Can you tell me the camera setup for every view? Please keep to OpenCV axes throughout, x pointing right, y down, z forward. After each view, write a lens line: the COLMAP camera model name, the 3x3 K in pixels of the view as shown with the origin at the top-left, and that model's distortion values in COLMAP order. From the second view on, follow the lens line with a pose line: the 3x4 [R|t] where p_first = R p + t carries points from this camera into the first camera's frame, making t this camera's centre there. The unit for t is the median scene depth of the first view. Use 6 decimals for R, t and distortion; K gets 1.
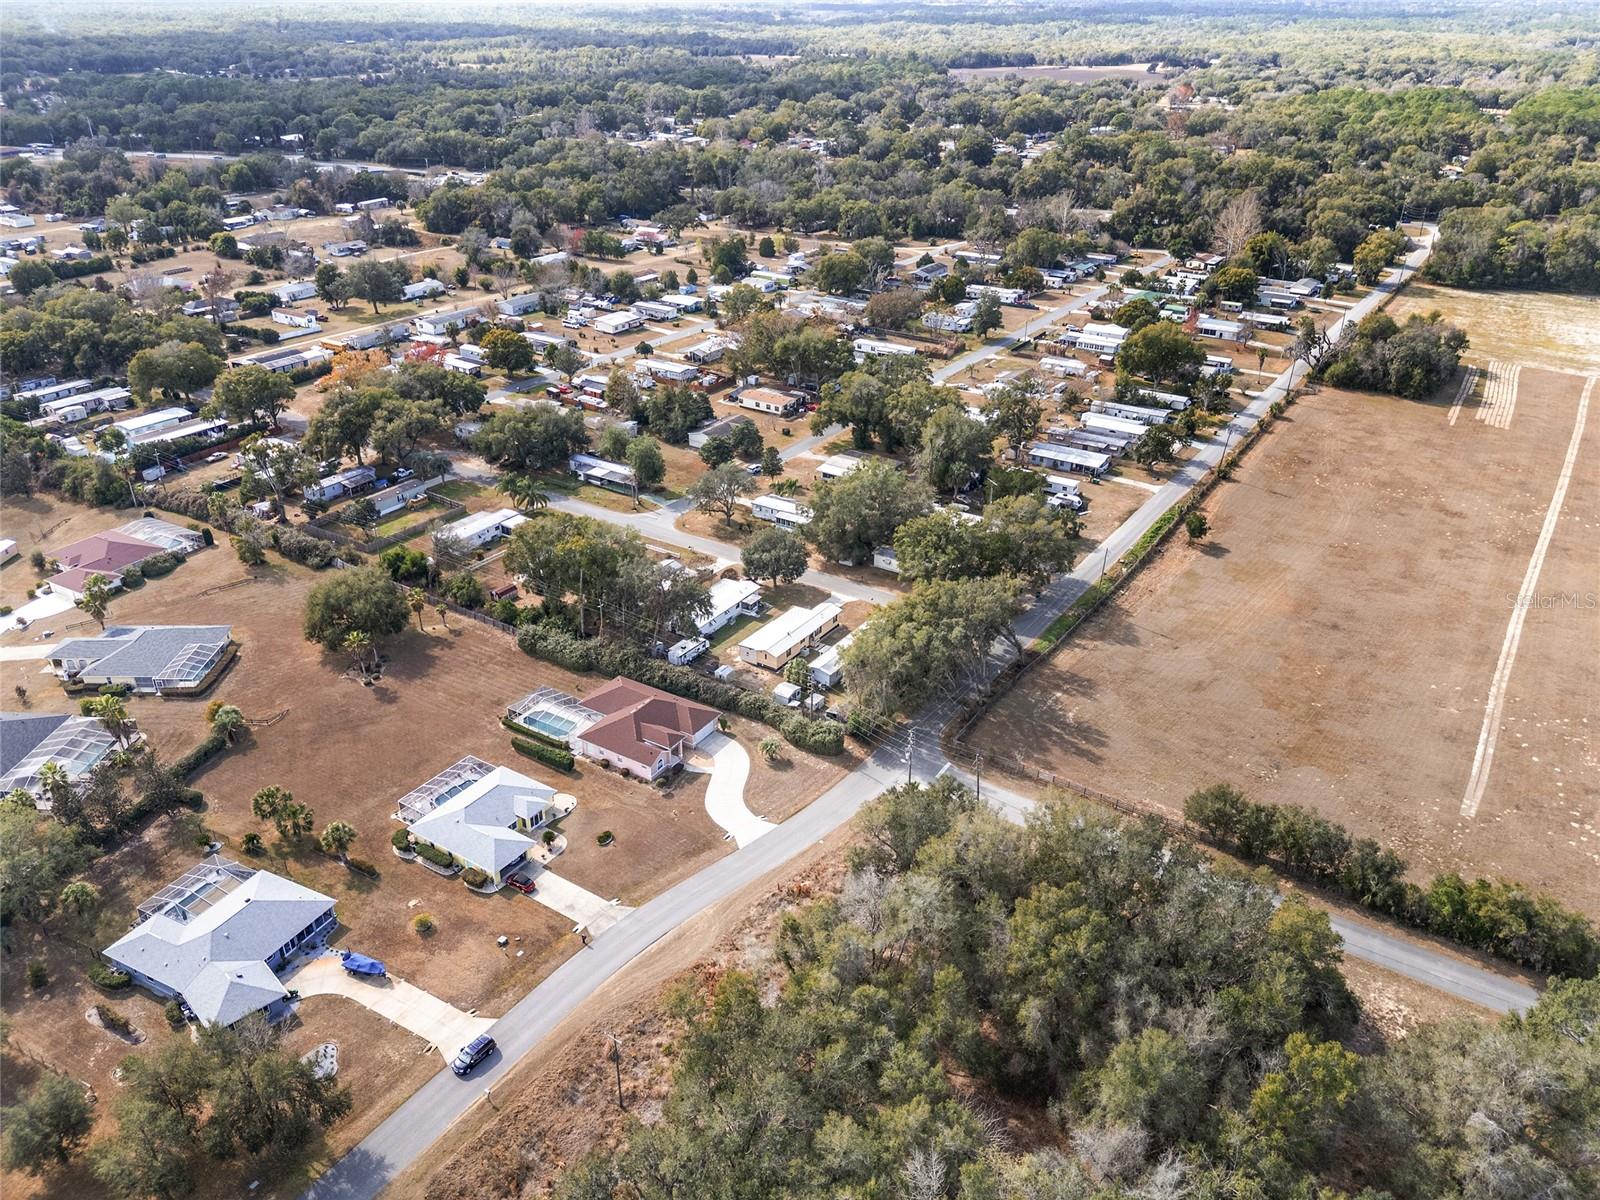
lens RADIAL K [[1176.2, 0, 800.0], [0, 1176.2, 600.0], [0, 0, 1]] dist [0.065235, -0.069111]
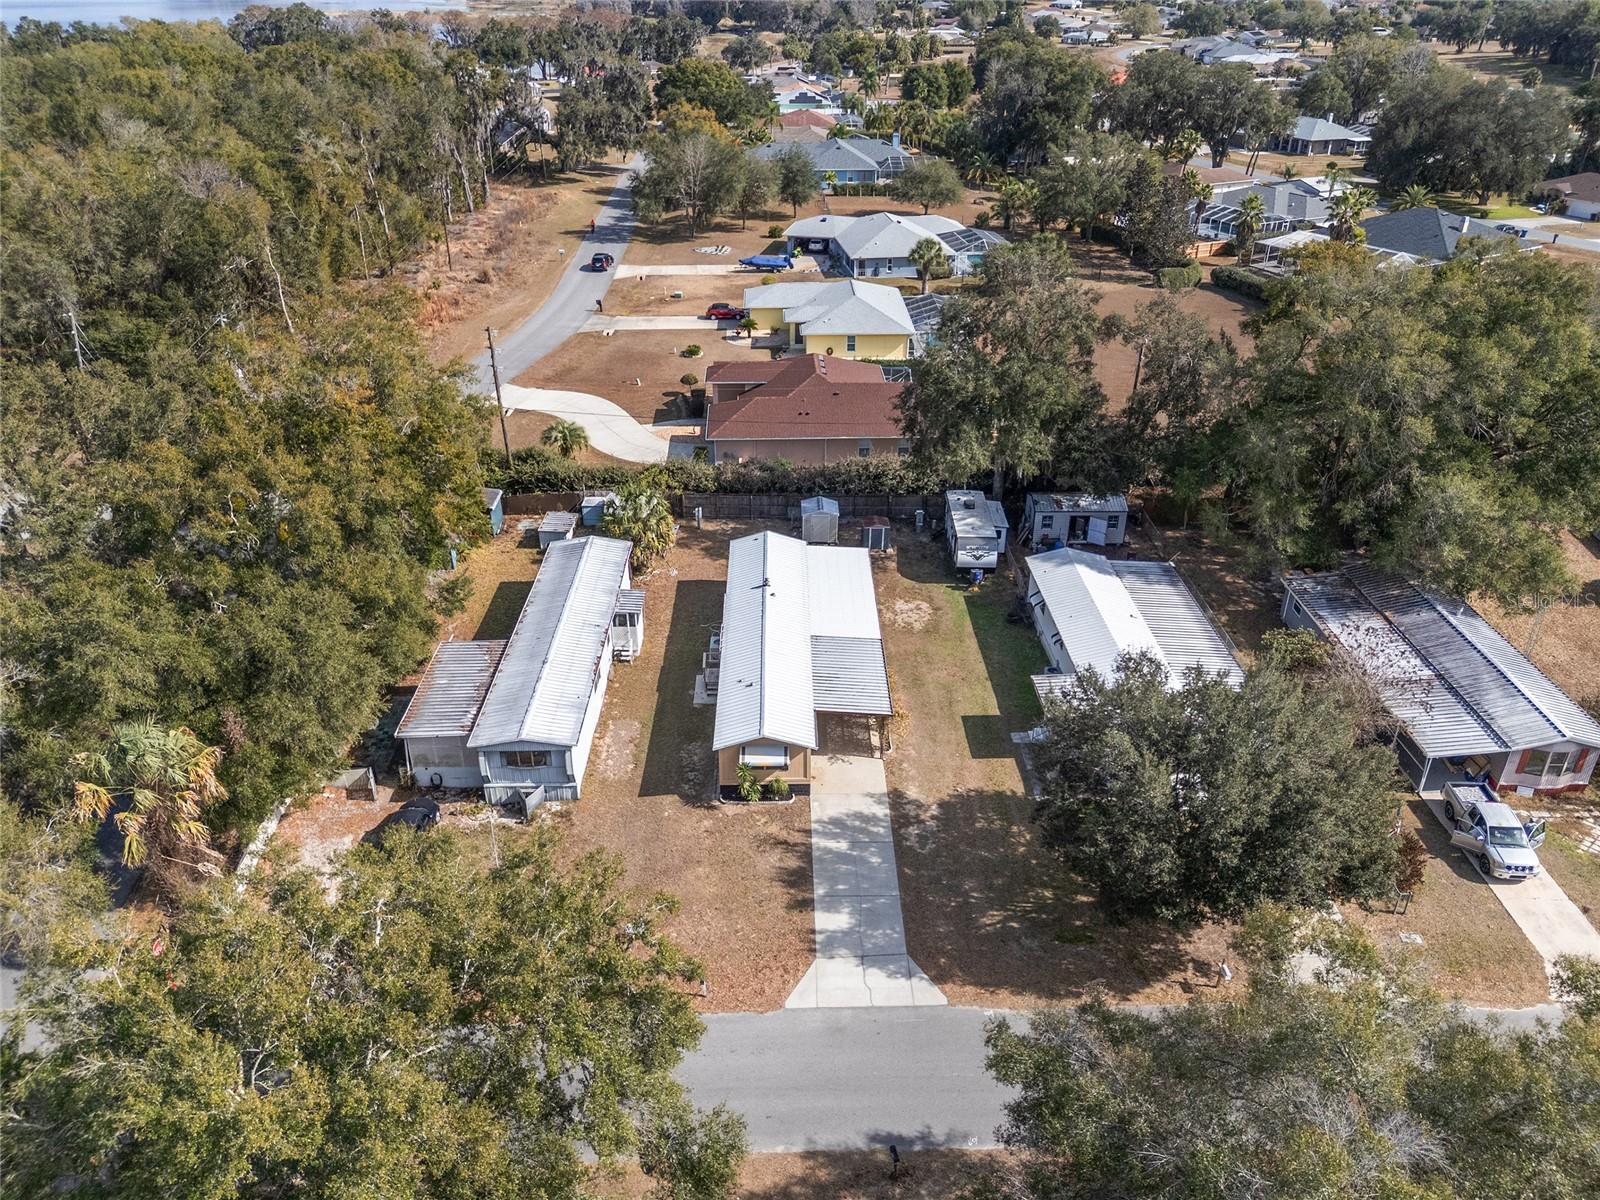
lens RADIAL K [[1176.2, 0, 800.0], [0, 1176.2, 600.0], [0, 0, 1]] dist [0.065235, -0.069111]
pose [[-0.820552, 0.272080, -0.502659, 0.105199], [-0.266678, 0.595604, 0.757719, -0.155985], [0.505546, 0.755796, -0.416167, 0.840305]]
